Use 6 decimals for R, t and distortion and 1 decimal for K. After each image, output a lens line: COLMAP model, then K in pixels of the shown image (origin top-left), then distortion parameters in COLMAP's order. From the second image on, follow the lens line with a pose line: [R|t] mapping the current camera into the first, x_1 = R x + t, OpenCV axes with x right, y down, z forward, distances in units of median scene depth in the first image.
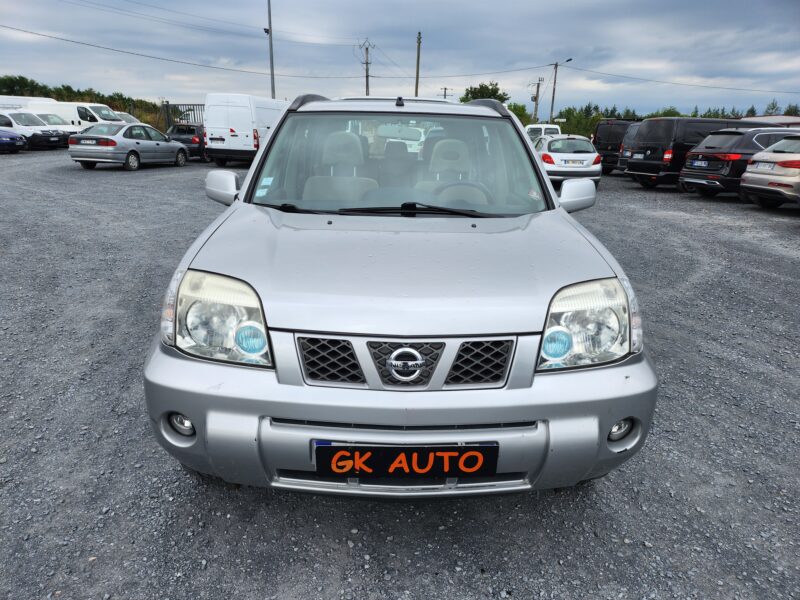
lens RADIAL K [[588.5, 0, 400.0], [0, 588.5, 300.0], [0, 0, 1]] dist [-0.000097, -0.008470]
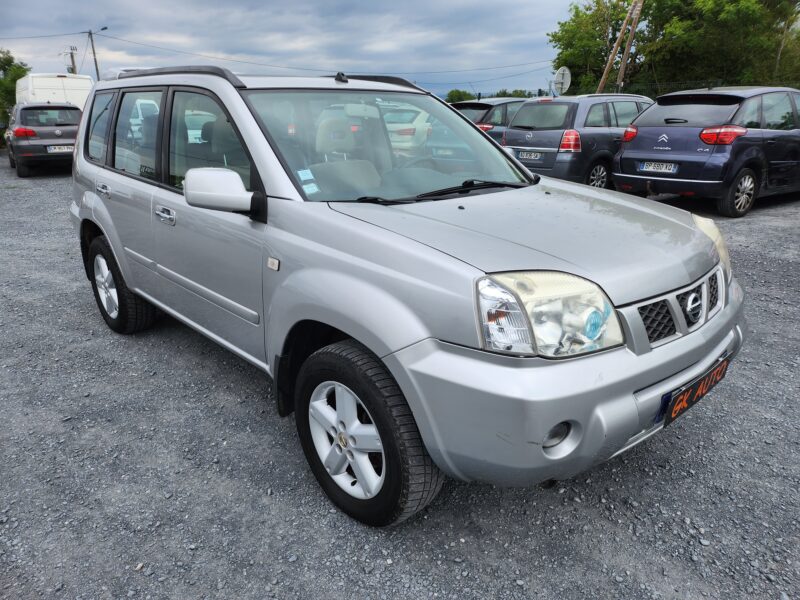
lens RADIAL K [[588.5, 0, 400.0], [0, 588.5, 300.0], [0, 0, 1]] dist [-0.000097, -0.008470]
pose [[0.731275, -0.227541, 0.643010, -0.618805], [0.201565, 0.972704, 0.114974, -0.084949], [-0.651619, 0.045531, 0.757178, 0.255767]]
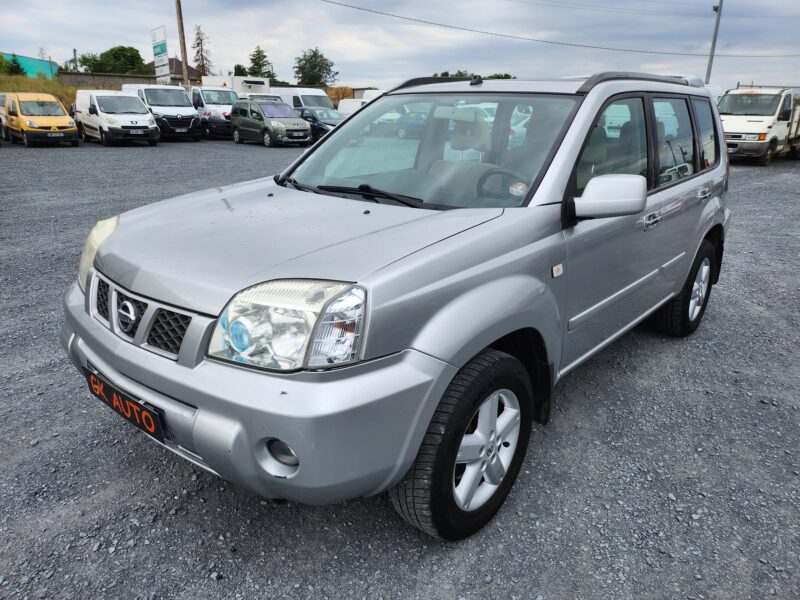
lens RADIAL K [[588.5, 0, 400.0], [0, 588.5, 300.0], [0, 0, 1]] dist [-0.000097, -0.008470]
pose [[0.732710, 0.198546, -0.650935, 0.577061], [-0.188833, 0.978251, 0.085827, -0.059091], [0.653819, 0.060031, 0.754266, 0.254980]]
